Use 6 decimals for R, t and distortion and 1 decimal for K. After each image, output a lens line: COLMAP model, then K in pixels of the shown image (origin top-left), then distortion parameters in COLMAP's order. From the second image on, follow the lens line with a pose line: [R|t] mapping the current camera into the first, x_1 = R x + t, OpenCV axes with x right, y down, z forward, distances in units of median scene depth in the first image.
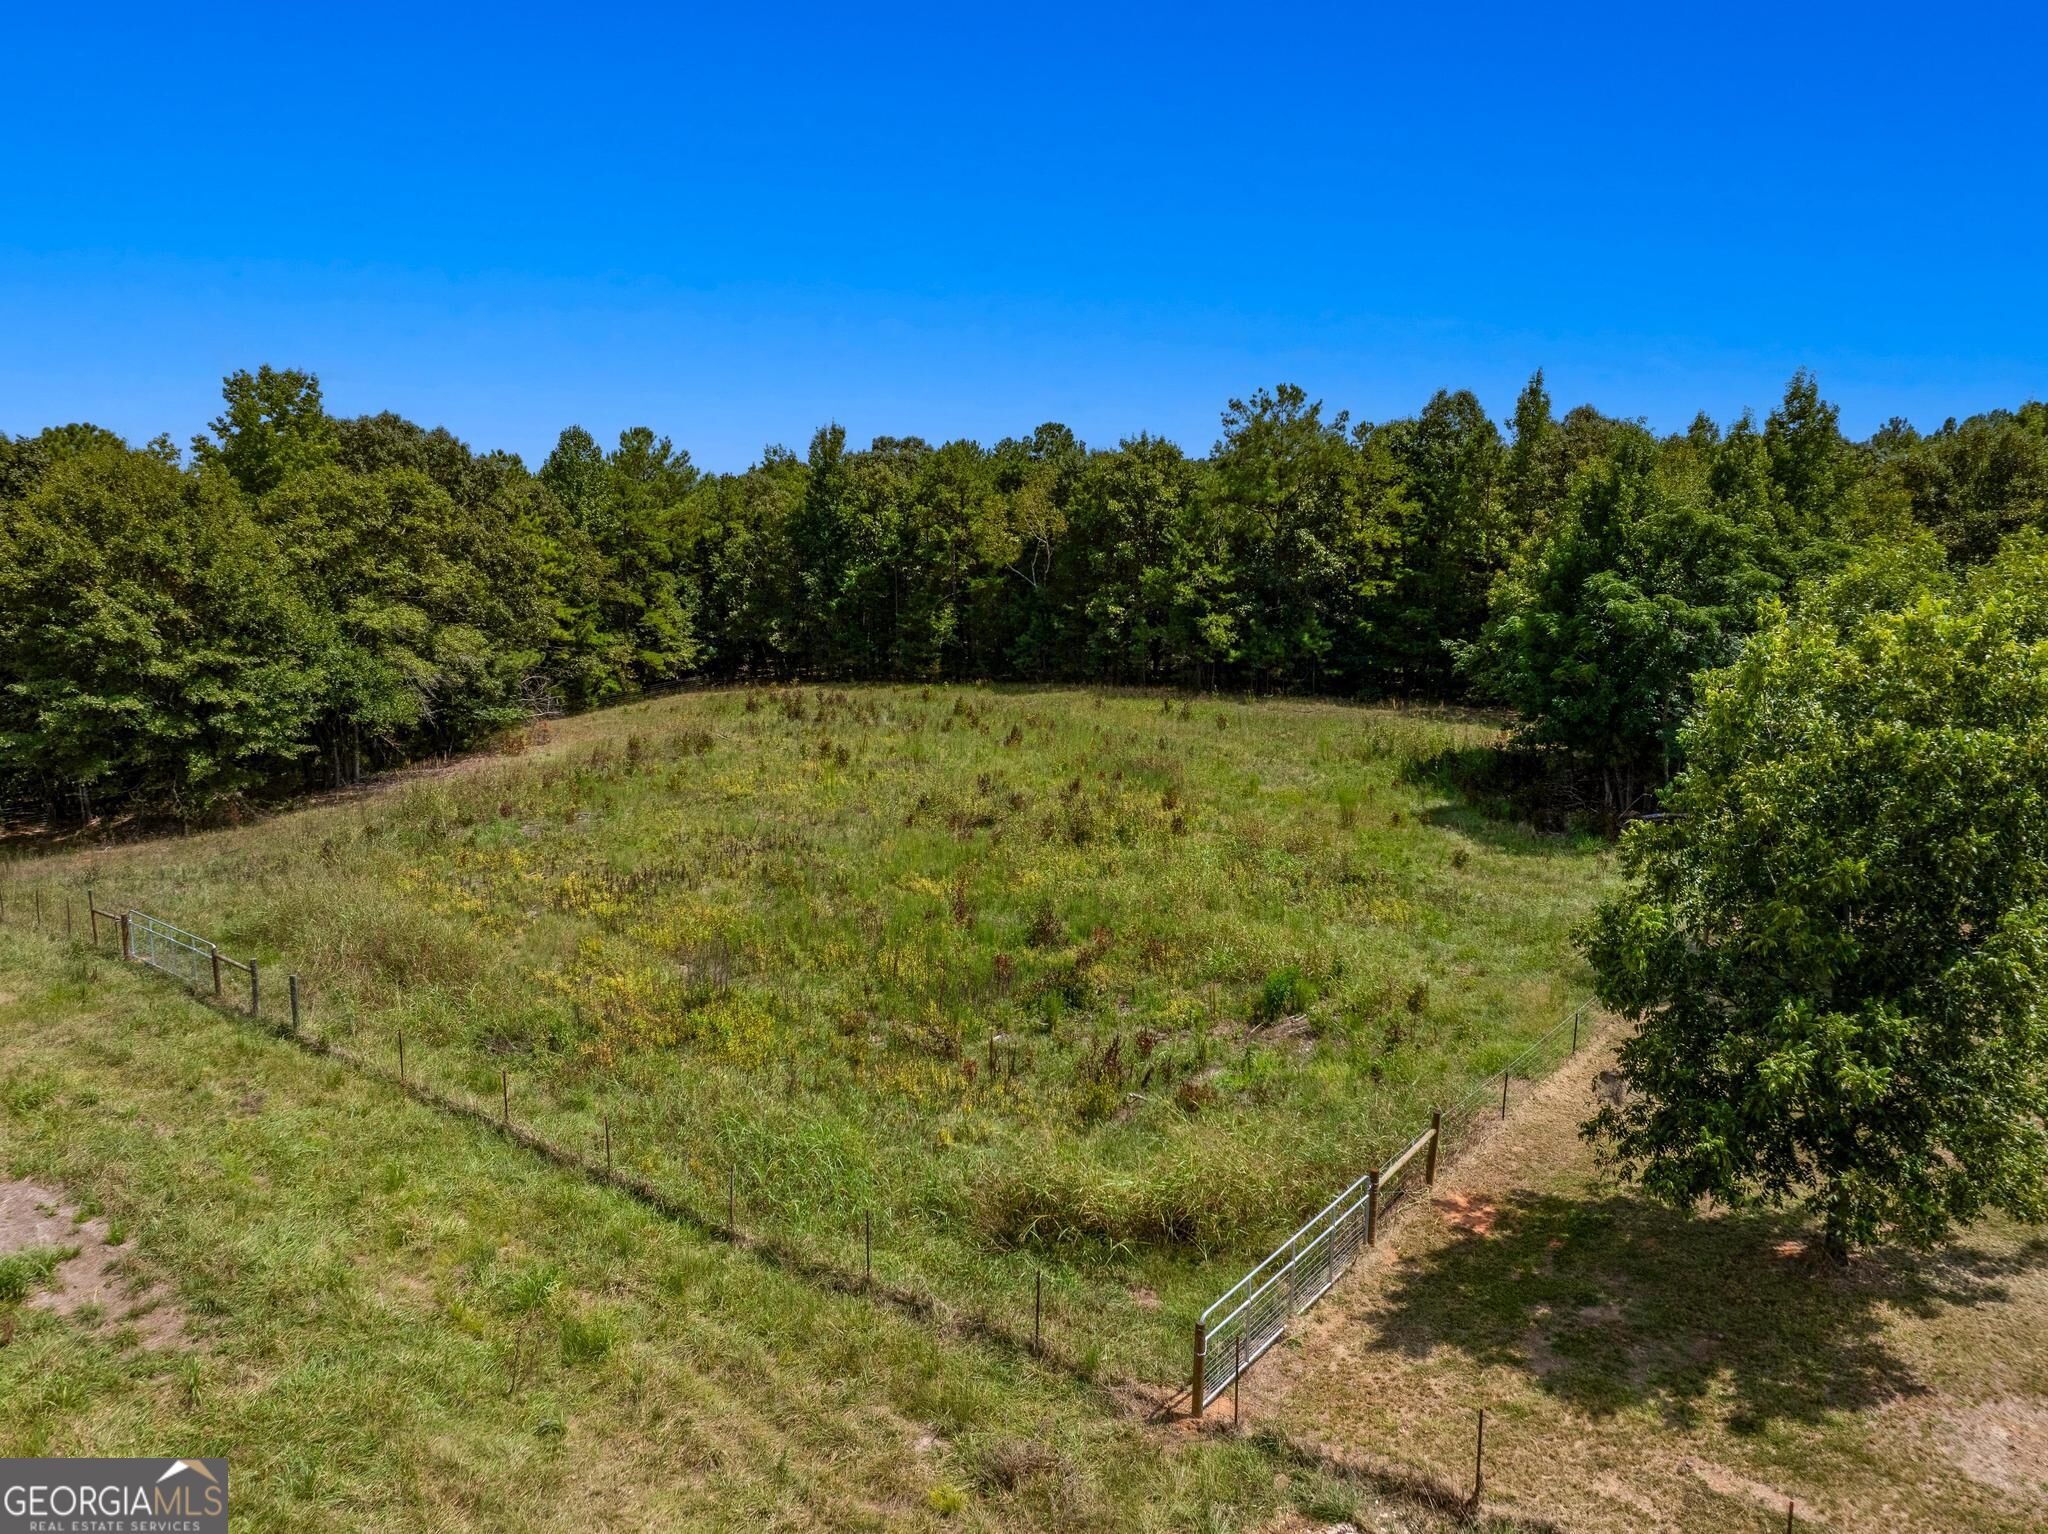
lens RADIAL K [[1468.7, 0, 1023.7], [0, 1468.7, 766.7], [0, 0, 1]] dist [-0.003541, -0.000027]
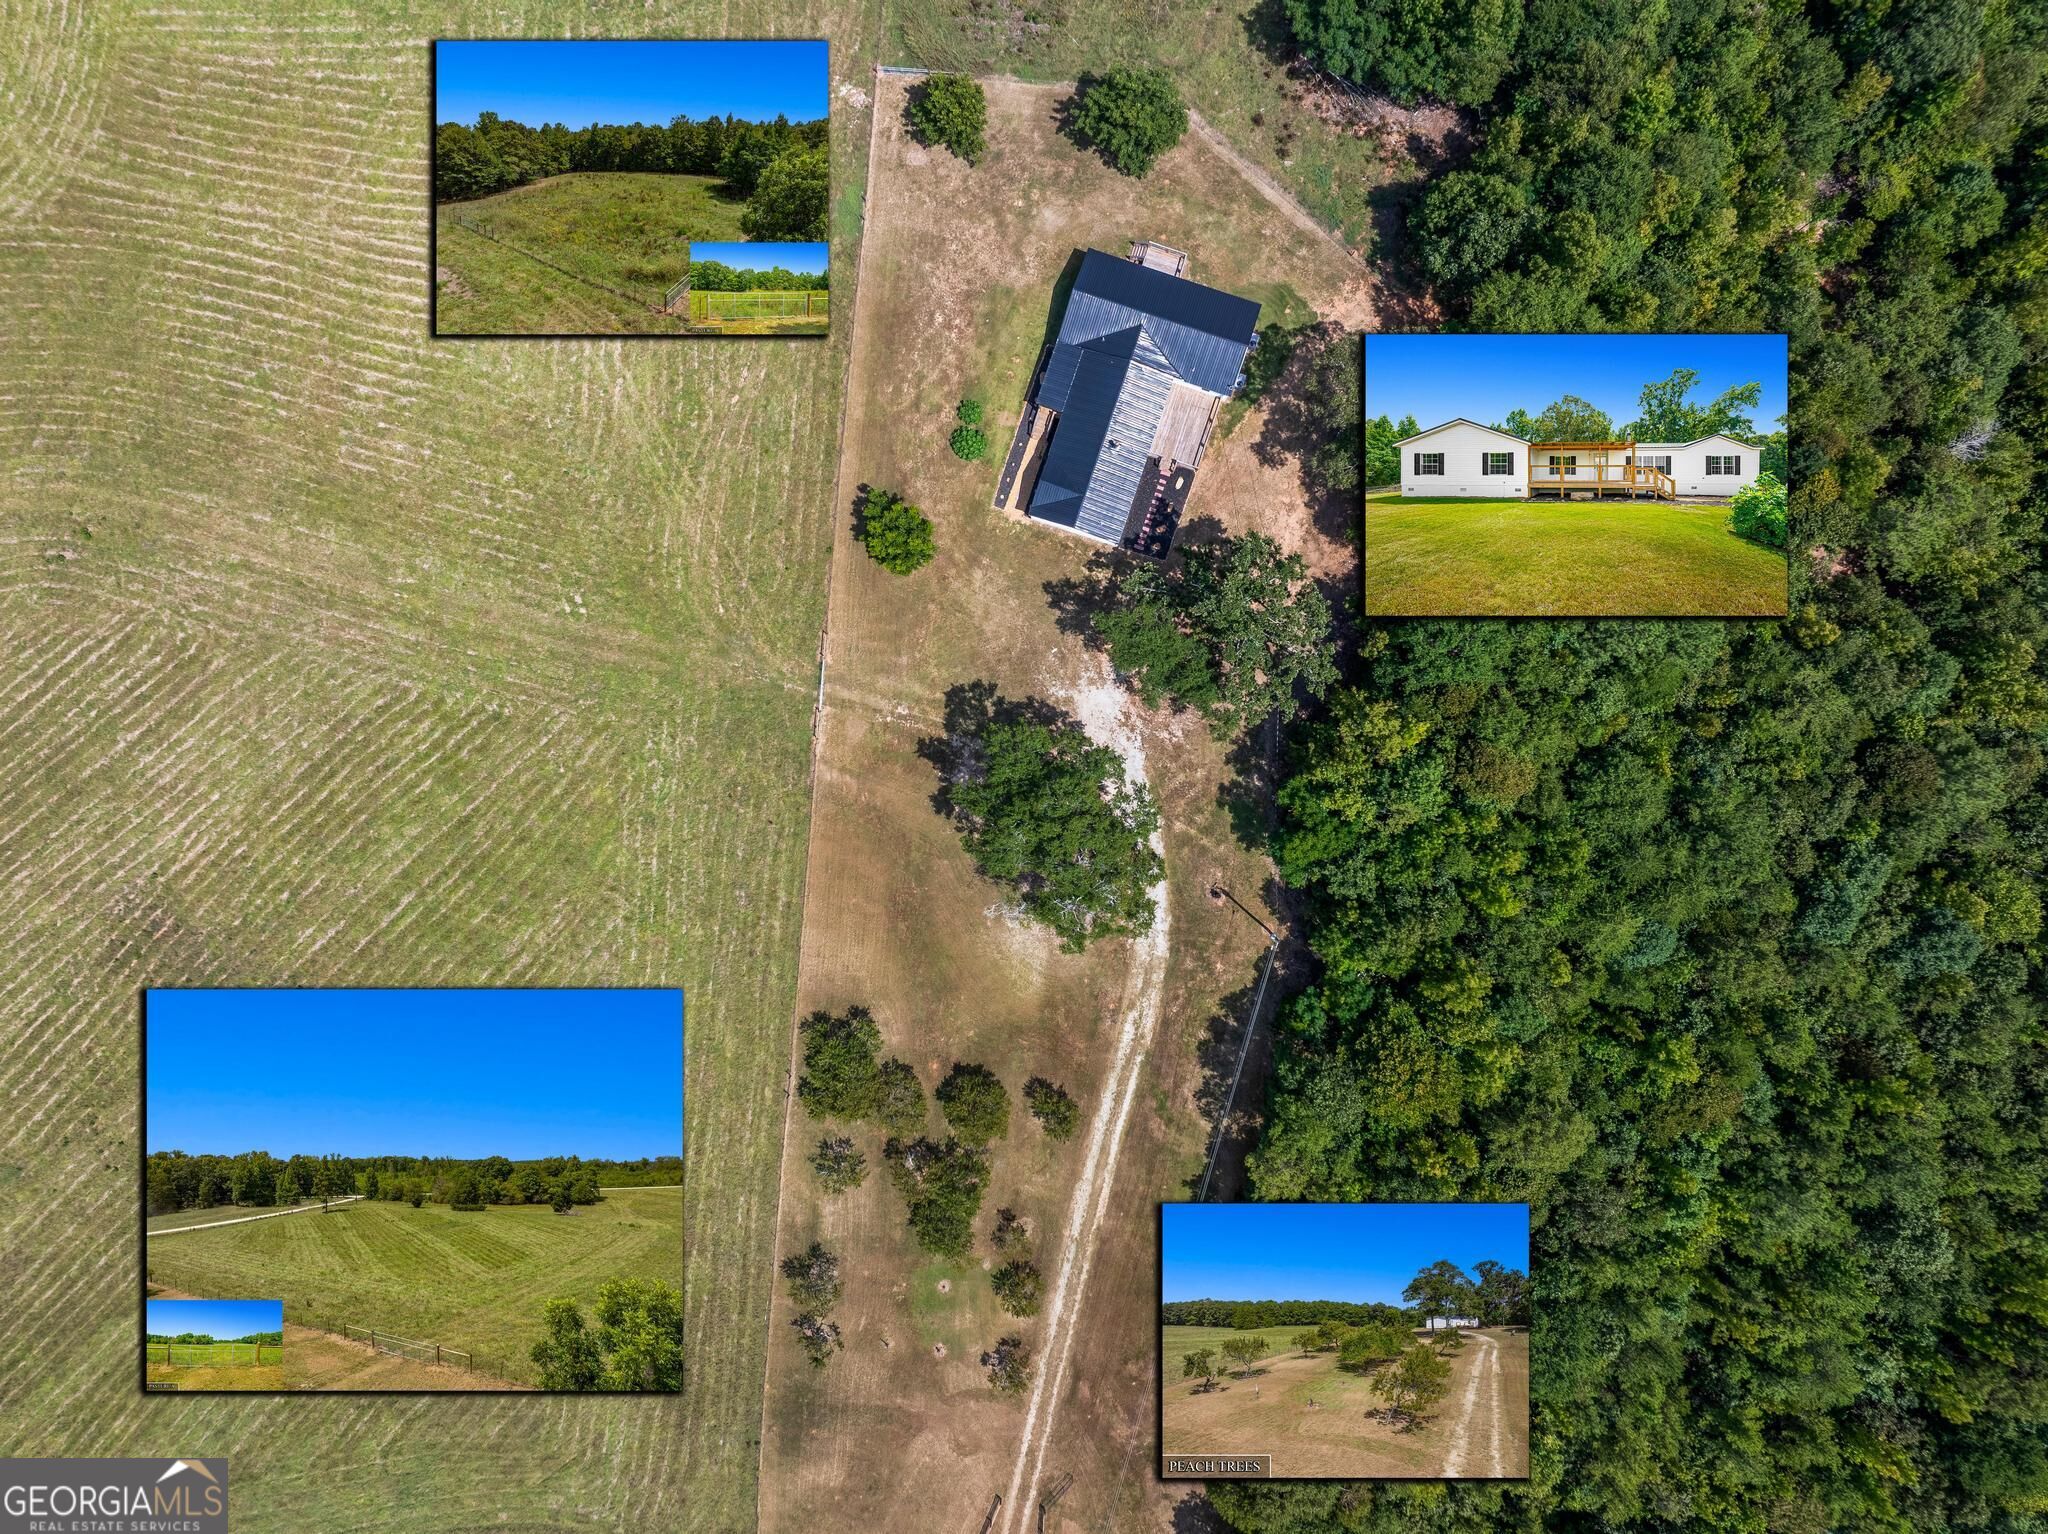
lens RADIAL K [[1468.7, 0, 1026.3], [0, 1468.7, 770.5], [0, 0, 1]] dist [-0.003541, -0.000027]
pose [[0.999998, -0.000198, 0.001941, 1.393367], [0.000193, 0.999997, 0.002447, 2.063970], [-0.001941, -0.002447, 0.999995, -4.236400]]
